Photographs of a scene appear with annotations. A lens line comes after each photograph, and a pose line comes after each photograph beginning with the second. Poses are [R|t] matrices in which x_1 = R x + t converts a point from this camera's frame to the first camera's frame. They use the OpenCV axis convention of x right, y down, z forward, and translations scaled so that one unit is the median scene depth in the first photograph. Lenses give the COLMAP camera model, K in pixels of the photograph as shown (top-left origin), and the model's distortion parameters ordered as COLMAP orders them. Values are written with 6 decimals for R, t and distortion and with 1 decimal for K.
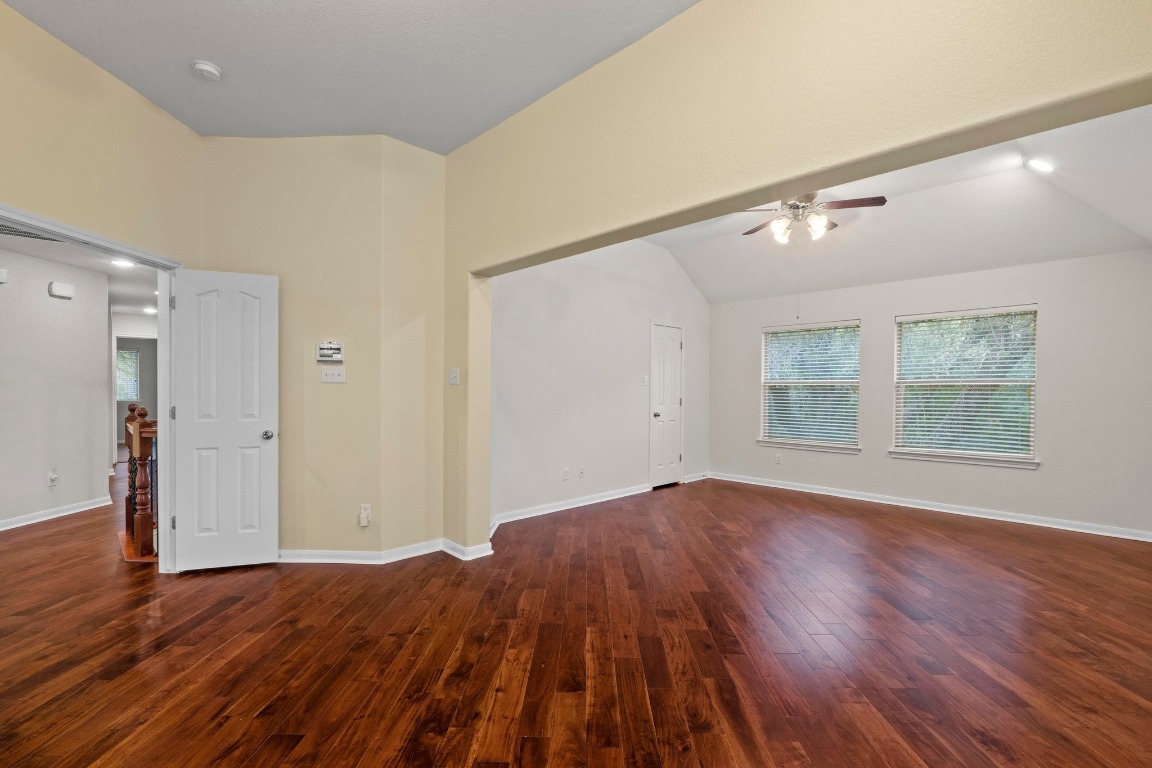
lens RADIAL K [[497.0, 0, 551.0], [0, 497.0, 396.2], [0, 0, 1]] dist [-0.001131, 0.000012]
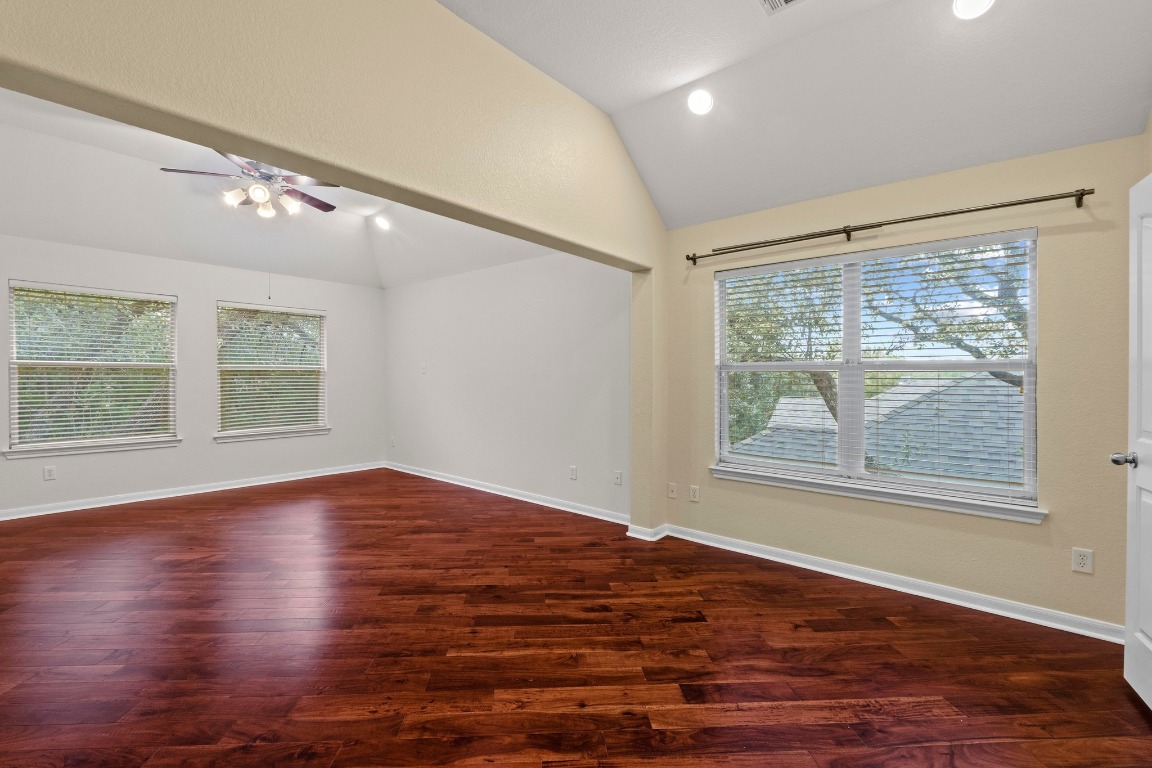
lens RADIAL K [[497.0, 0, 574.4], [0, 497.0, 378.5], [0, 0, 1]] dist [-0.001131, 0.000012]
pose [[-0.103329, -0.006655, 0.994625, -0.774963], [0.006935, 0.999948, 0.007411, -0.015375], [-0.994623, 0.007663, -0.103278, 0.843711]]
